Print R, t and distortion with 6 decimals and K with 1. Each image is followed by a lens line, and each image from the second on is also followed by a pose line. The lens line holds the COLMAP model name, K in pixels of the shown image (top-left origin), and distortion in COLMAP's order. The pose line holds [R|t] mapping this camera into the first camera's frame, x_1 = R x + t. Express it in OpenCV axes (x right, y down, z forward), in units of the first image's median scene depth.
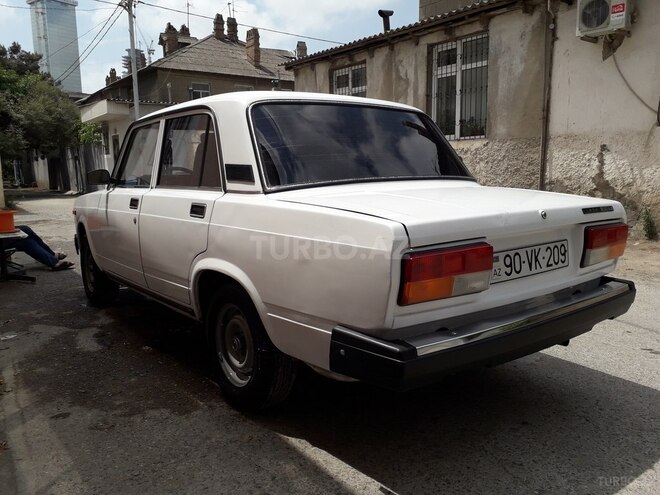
lens RADIAL K [[528.1, 0, 330.0], [0, 528.1, 247.5], [0, 0, 1]] dist [0.056167, -0.097351]
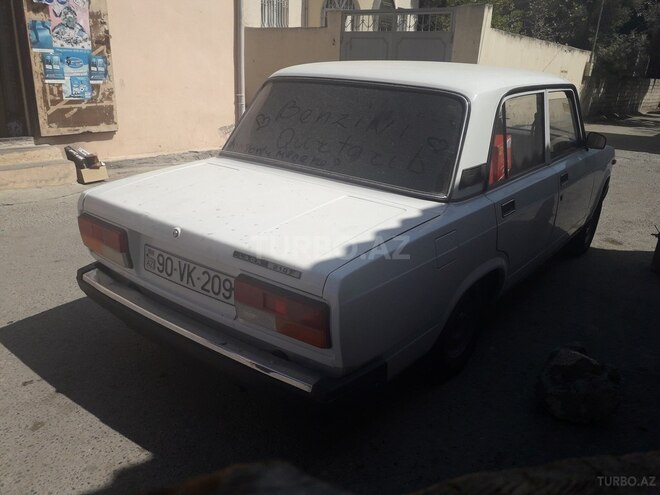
lens RADIAL K [[528.1, 0, 330.0], [0, 528.1, 247.5], [0, 0, 1]] dist [0.056167, -0.097351]
pose [[0.259647, 0.350749, -0.899755, 1.288853], [-0.181086, 0.932866, 0.311399, -0.371180], [0.948573, 0.082079, 0.305732, 0.905725]]
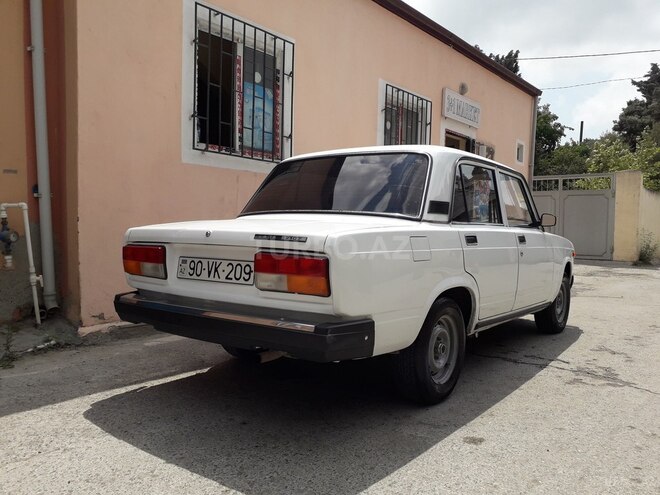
lens RADIAL K [[528.1, 0, 330.0], [0, 528.1, 247.5], [0, 0, 1]] dist [0.056167, -0.097351]
pose [[0.271838, 0.051516, -0.960963, 1.595951], [-0.163502, 0.986521, 0.006635, -0.079452], [0.948352, 0.155316, 0.276597, 0.867018]]
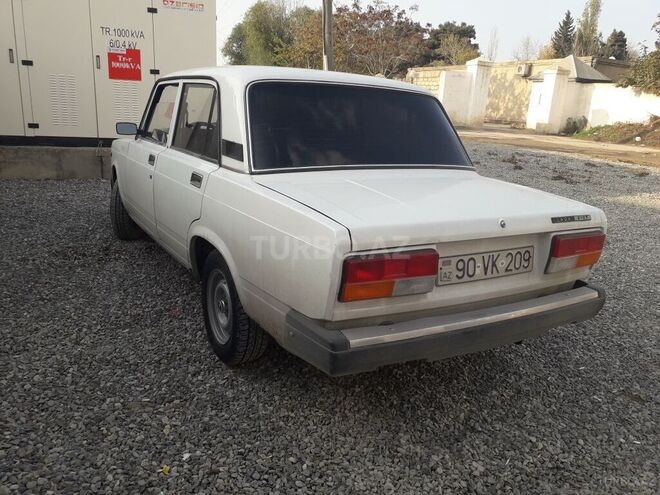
lens RADIAL K [[528.4, 0, 330.9], [0, 528.4, 237.2], [0, 0, 1]] dist [0.063020, -0.092026]
pose [[0.990371, 0.102984, -0.092521, 0.156141], [-0.093778, 0.990671, 0.098881, -0.100354], [0.101841, -0.089253, 0.990789, -0.061495]]
